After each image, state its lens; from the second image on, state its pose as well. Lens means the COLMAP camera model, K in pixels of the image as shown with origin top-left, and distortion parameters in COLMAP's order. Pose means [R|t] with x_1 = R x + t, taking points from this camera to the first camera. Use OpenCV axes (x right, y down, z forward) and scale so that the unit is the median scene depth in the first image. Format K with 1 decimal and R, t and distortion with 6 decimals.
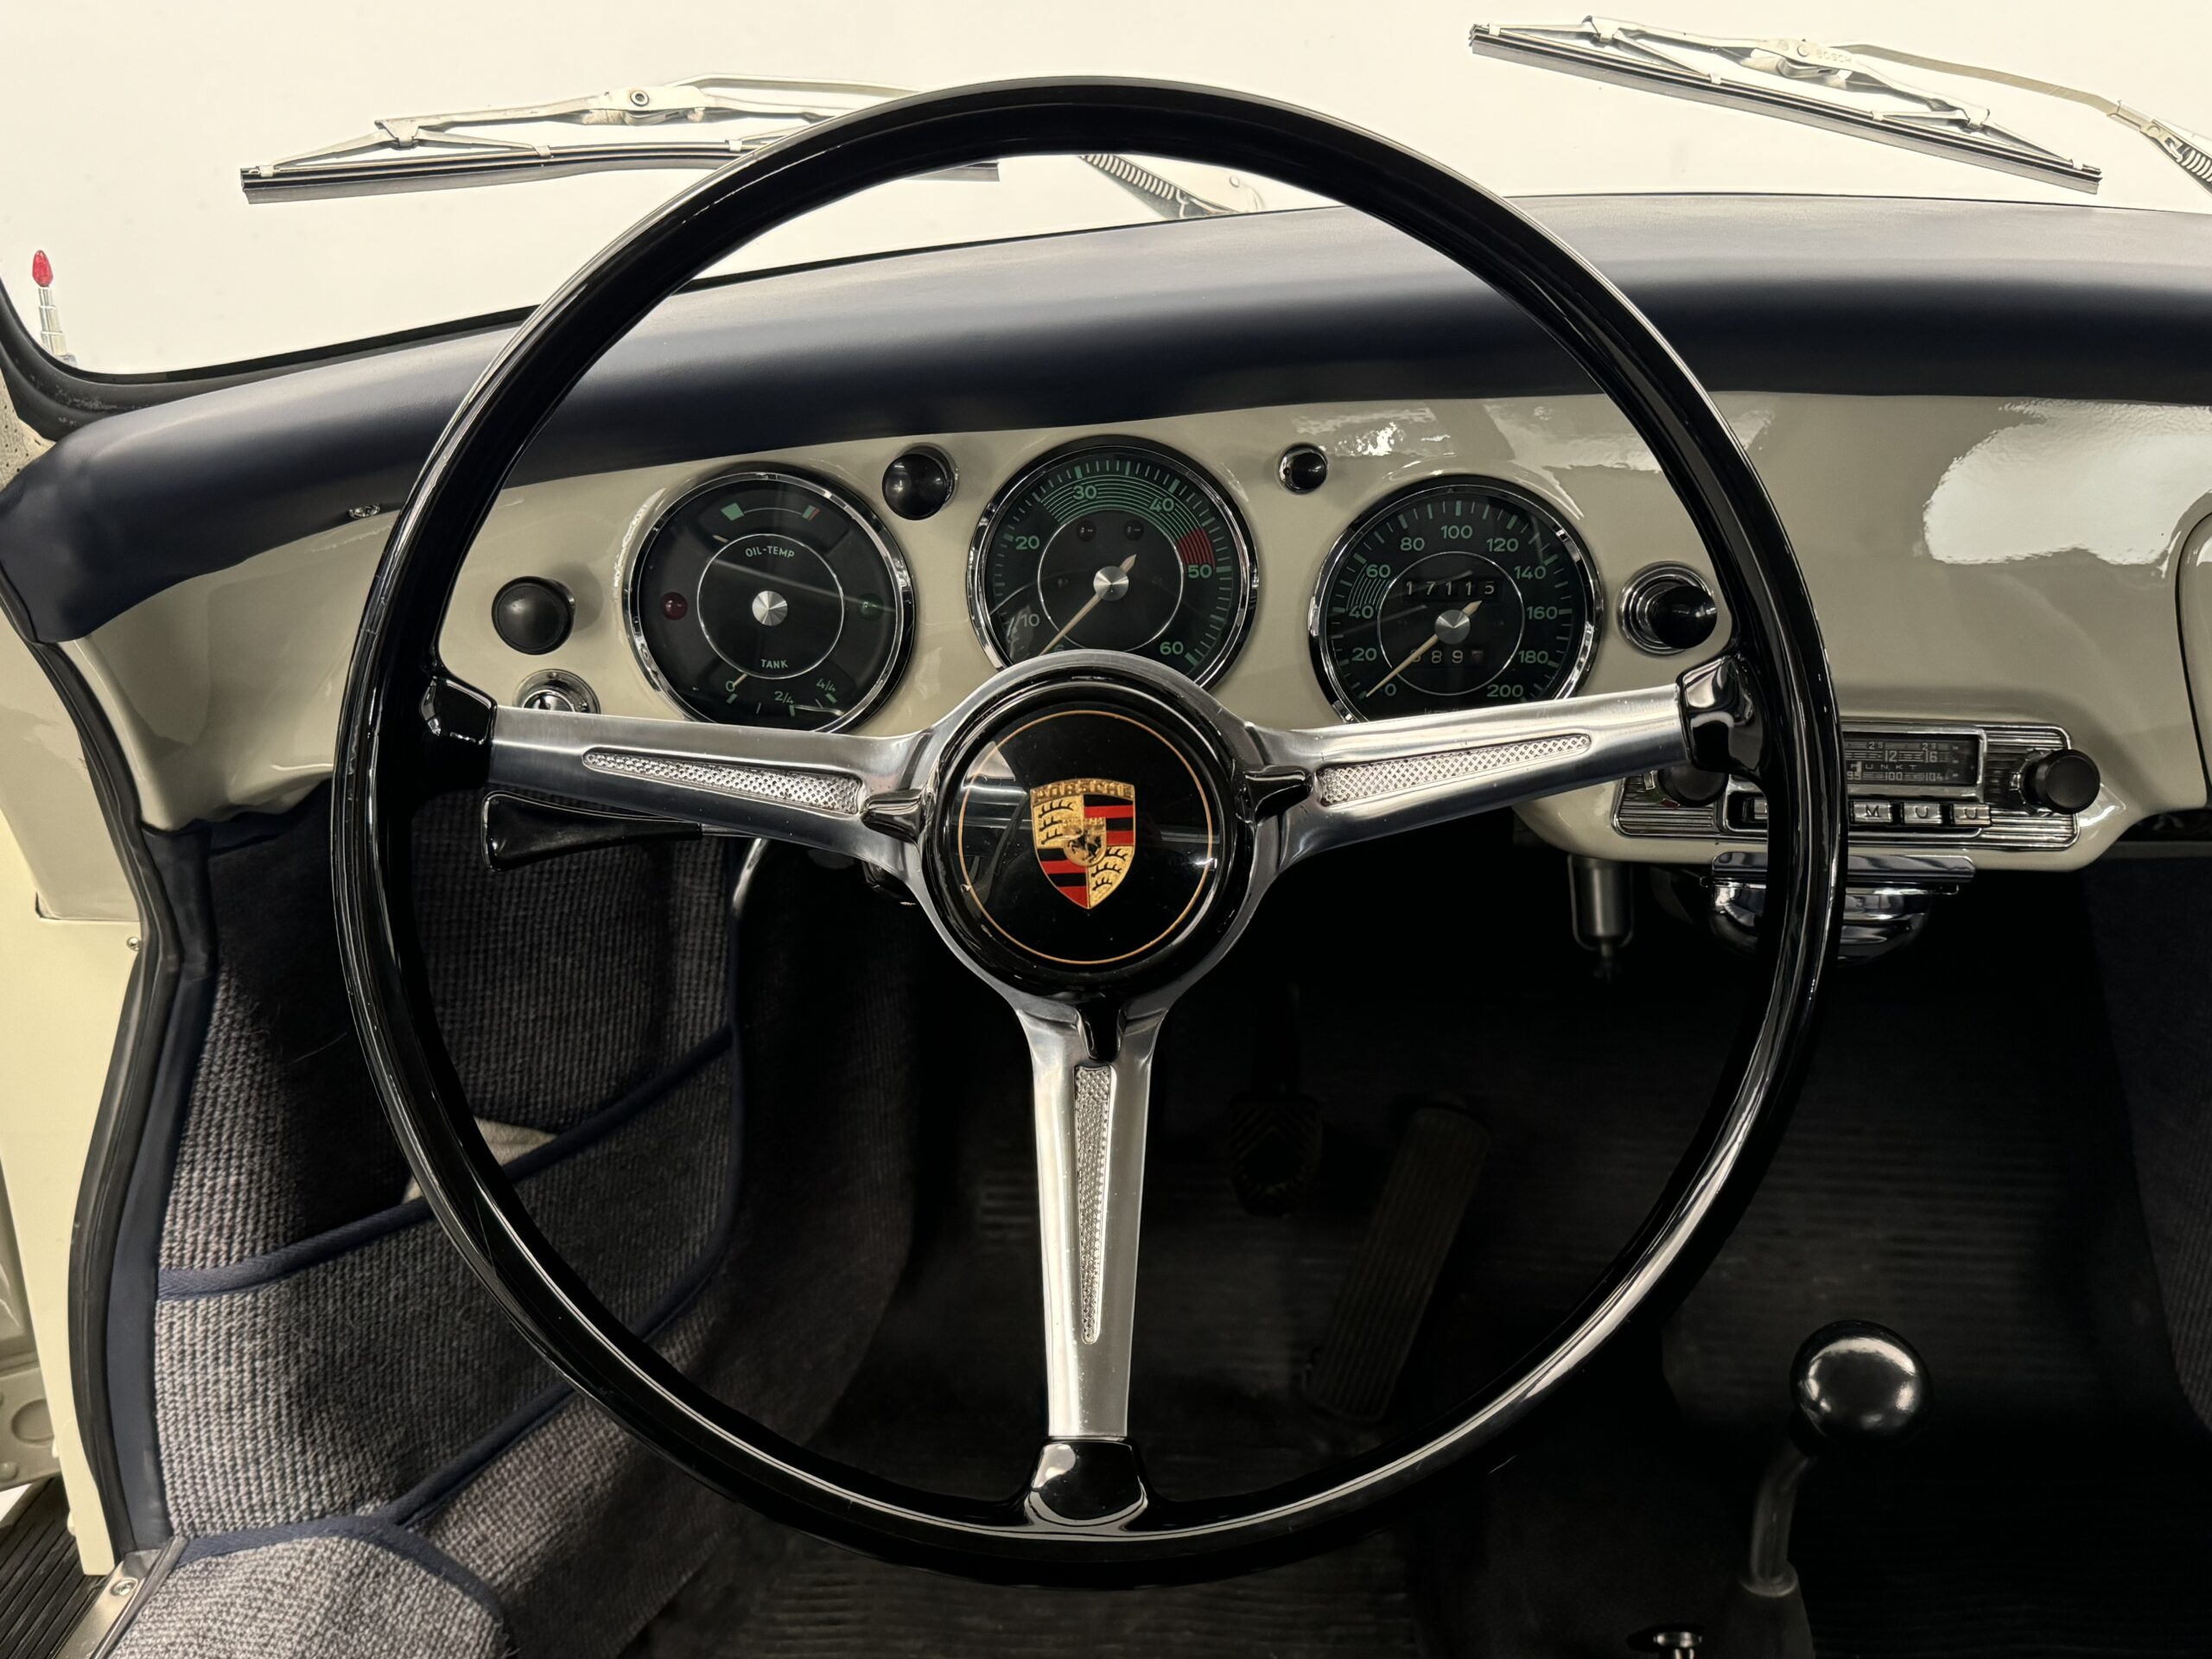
lens RADIAL K [[1950.9, 0, 1024.3], [0, 1950.9, 831.5], [0, 0, 1]] dist [0.113951, -0.210647]
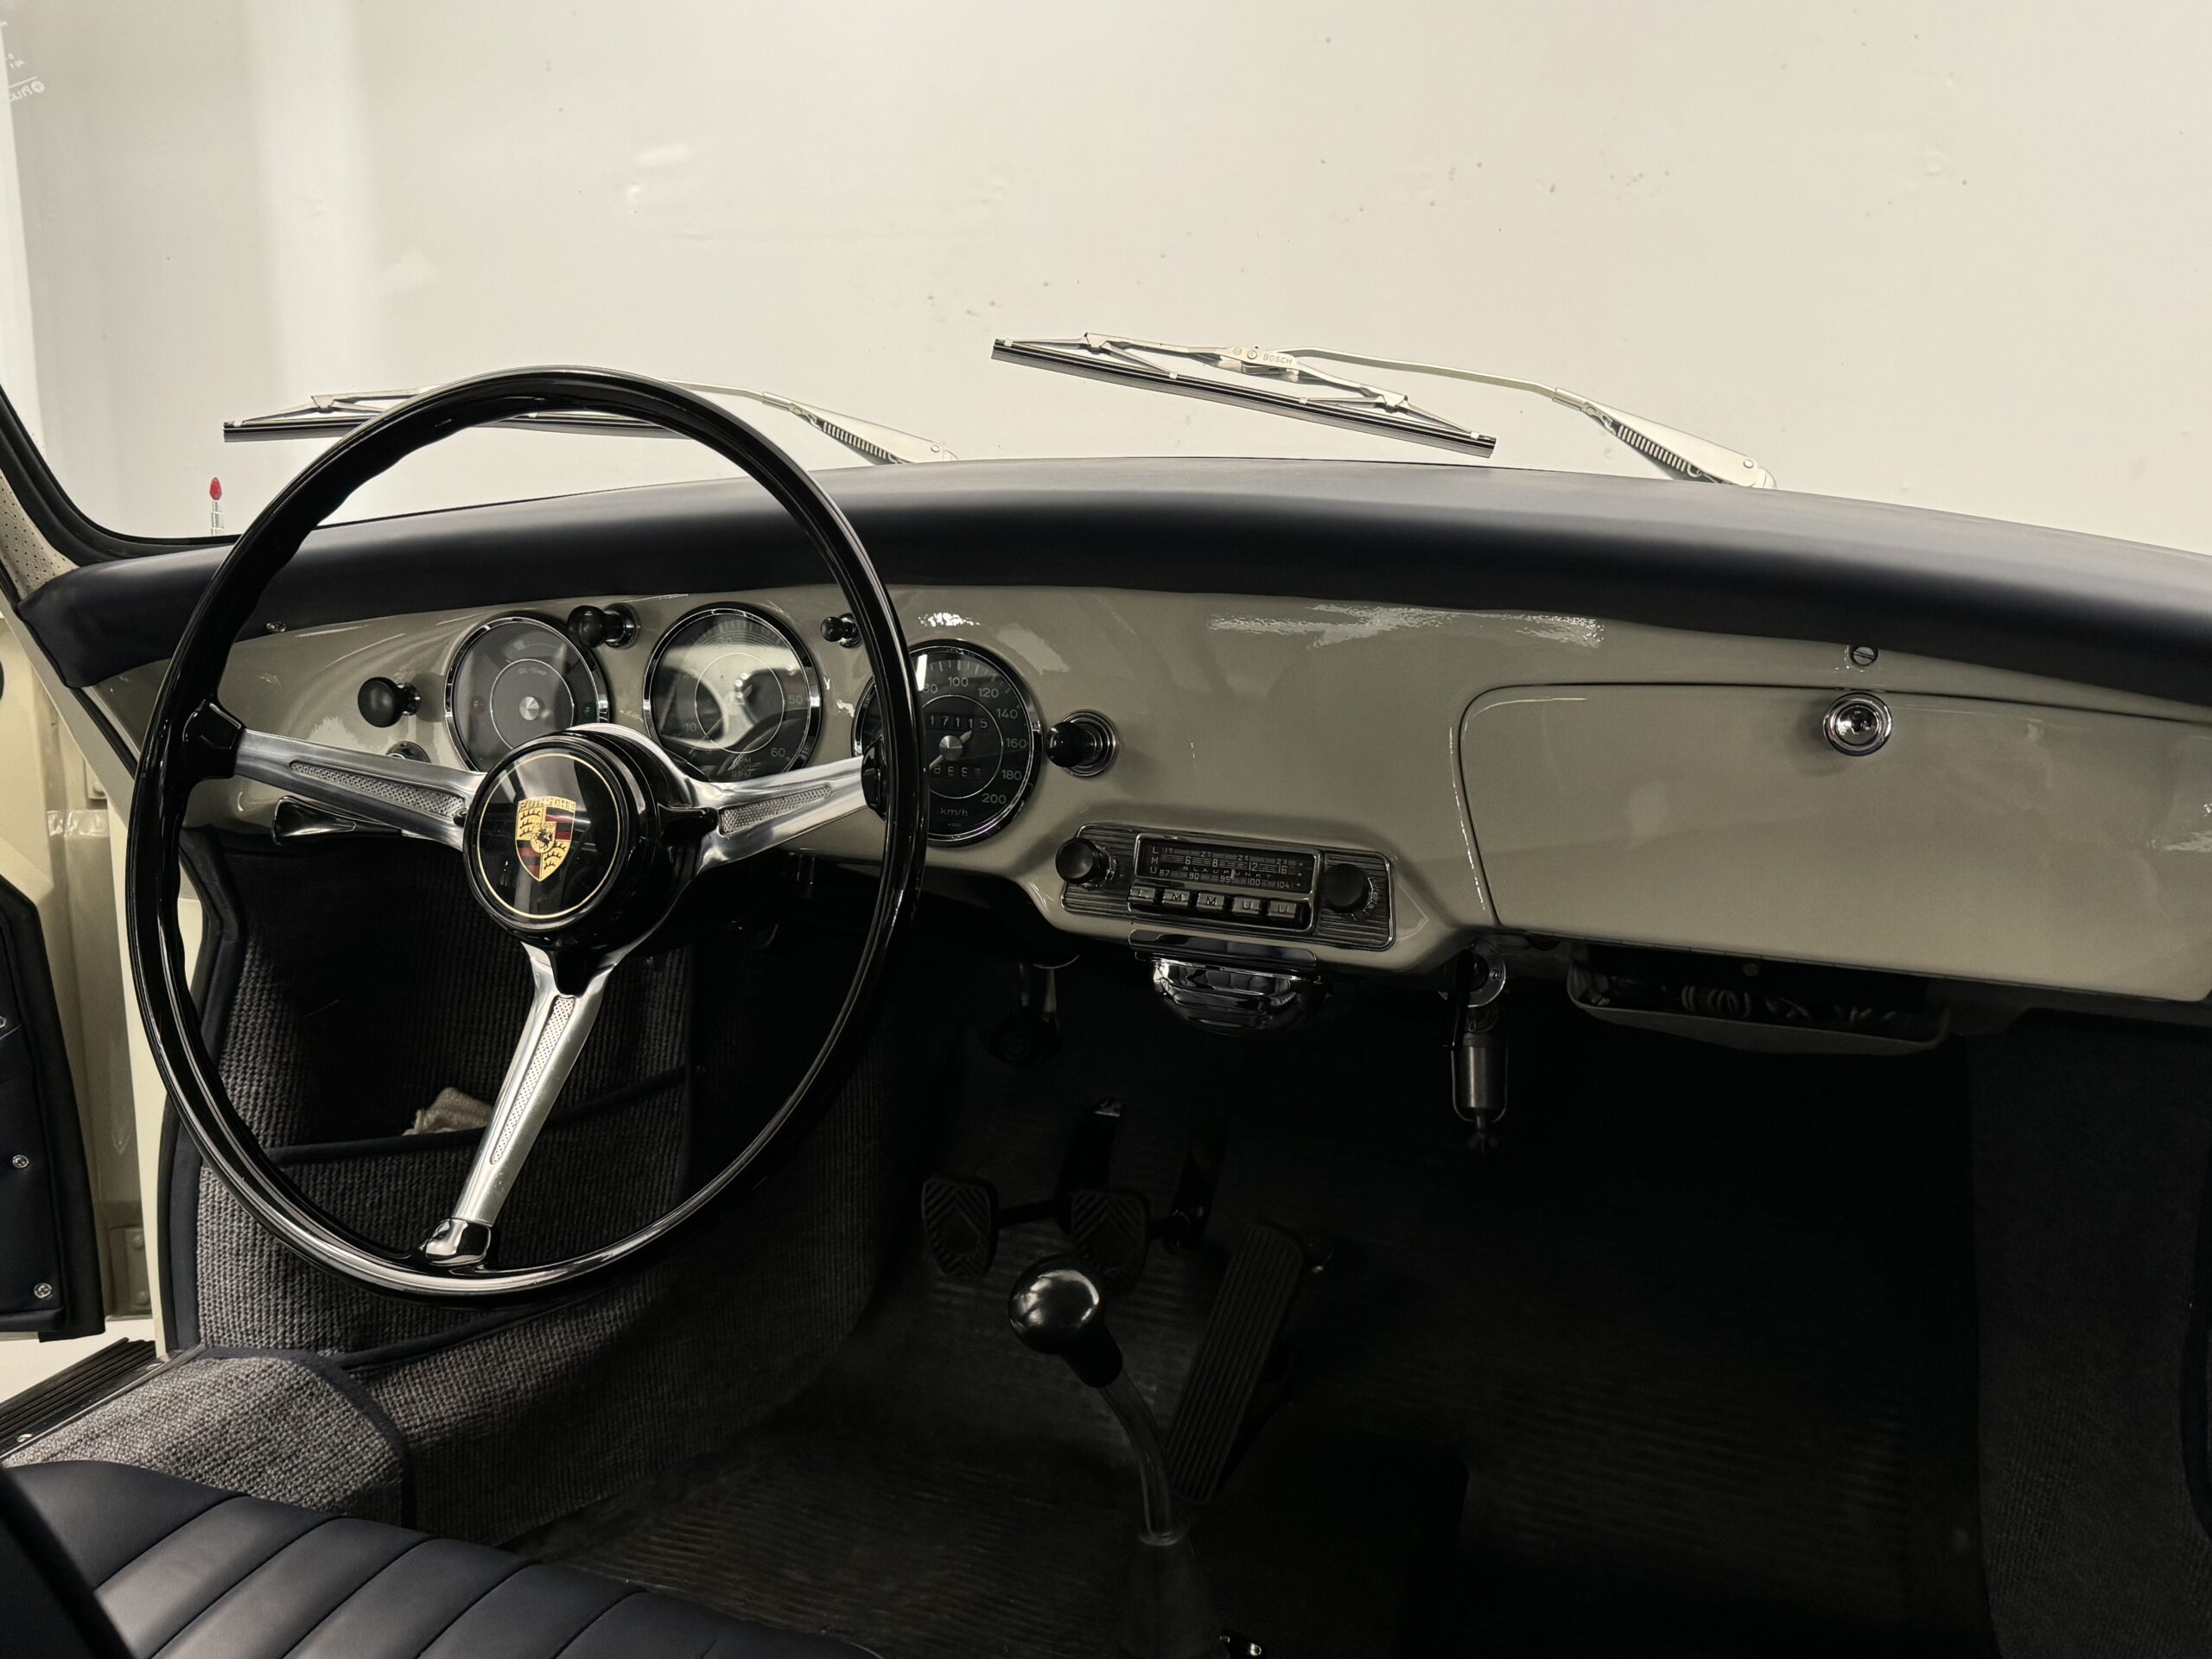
lens RADIAL K [[1918.0, 0, 1049.9], [0, 1918.0, 821.8], [0, 0, 1]] dist [0.117805, -0.235448]
pose [[0.943123, 0.071760, -0.324607, 0.675809], [-0.120519, 0.983805, -0.132673, 0.110491], [0.309830, 0.164248, 0.936498, -0.227491]]
